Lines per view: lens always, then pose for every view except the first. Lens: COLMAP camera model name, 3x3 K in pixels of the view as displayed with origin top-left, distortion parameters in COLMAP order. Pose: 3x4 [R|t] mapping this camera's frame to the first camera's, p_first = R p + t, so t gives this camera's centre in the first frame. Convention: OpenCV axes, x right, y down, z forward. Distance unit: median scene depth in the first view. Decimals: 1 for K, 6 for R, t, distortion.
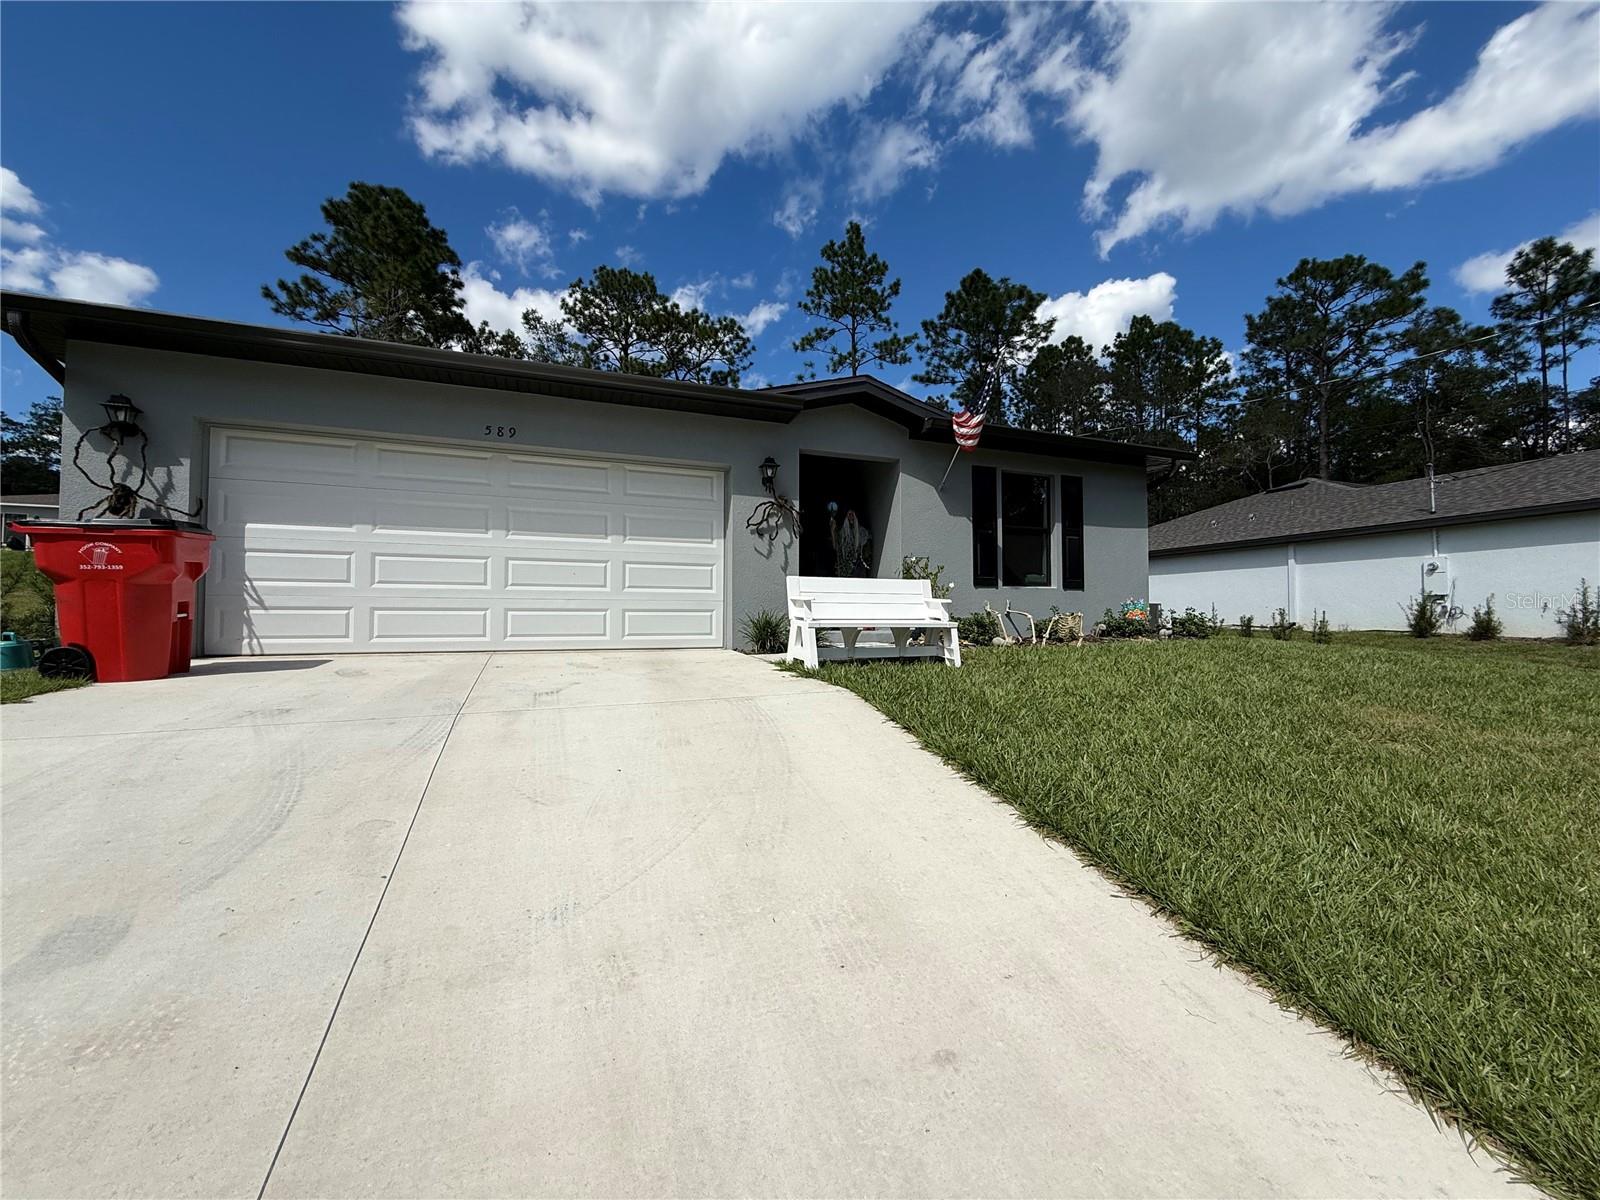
lens RADIAL K [[642.4, 0, 800.0], [0, 642.4, 600.0], [0, 0, 1]] dist [0.002645, 0.000081]
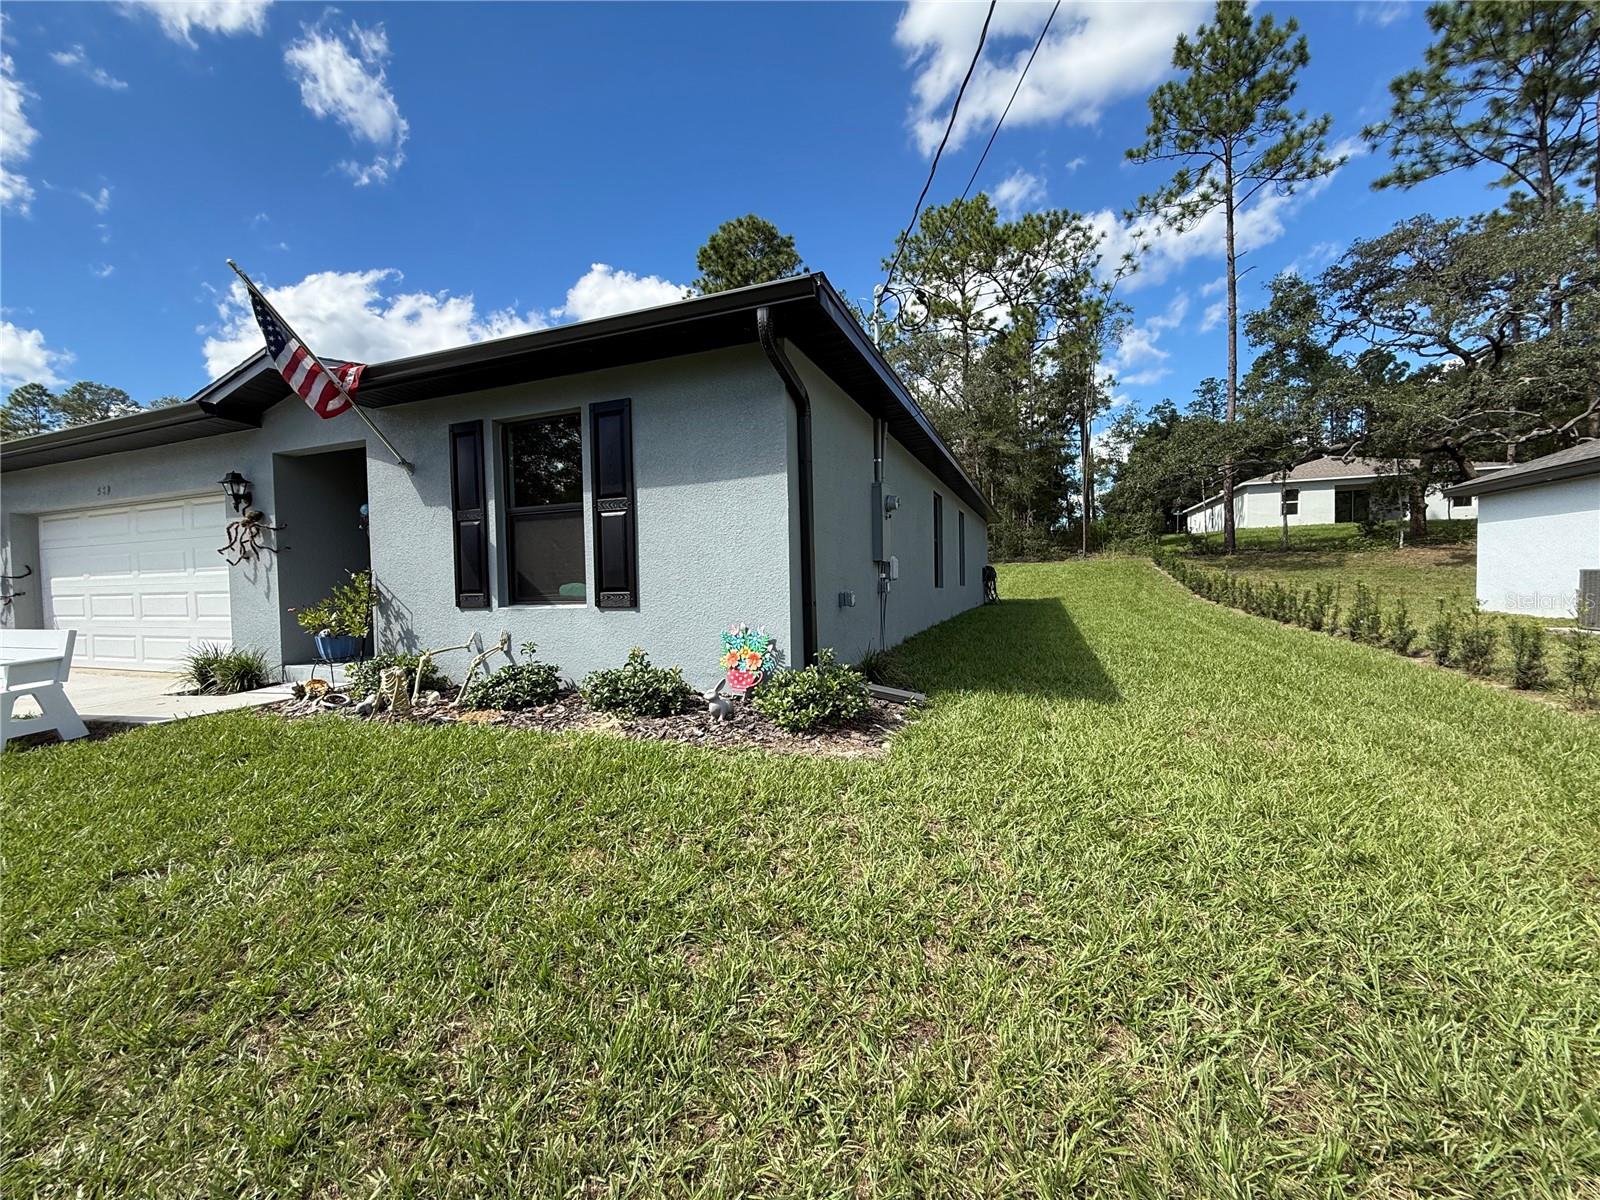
lens RADIAL K [[642.4, 0, 800.0], [0, 642.4, 600.0], [0, 0, 1]] dist [0.002645, 0.000081]
pose [[0.718237, 0.005494, -0.695777, 0.923297], [0.041360, 0.997864, 0.050575, -0.046228], [0.694568, -0.065102, 0.716475, 0.723193]]
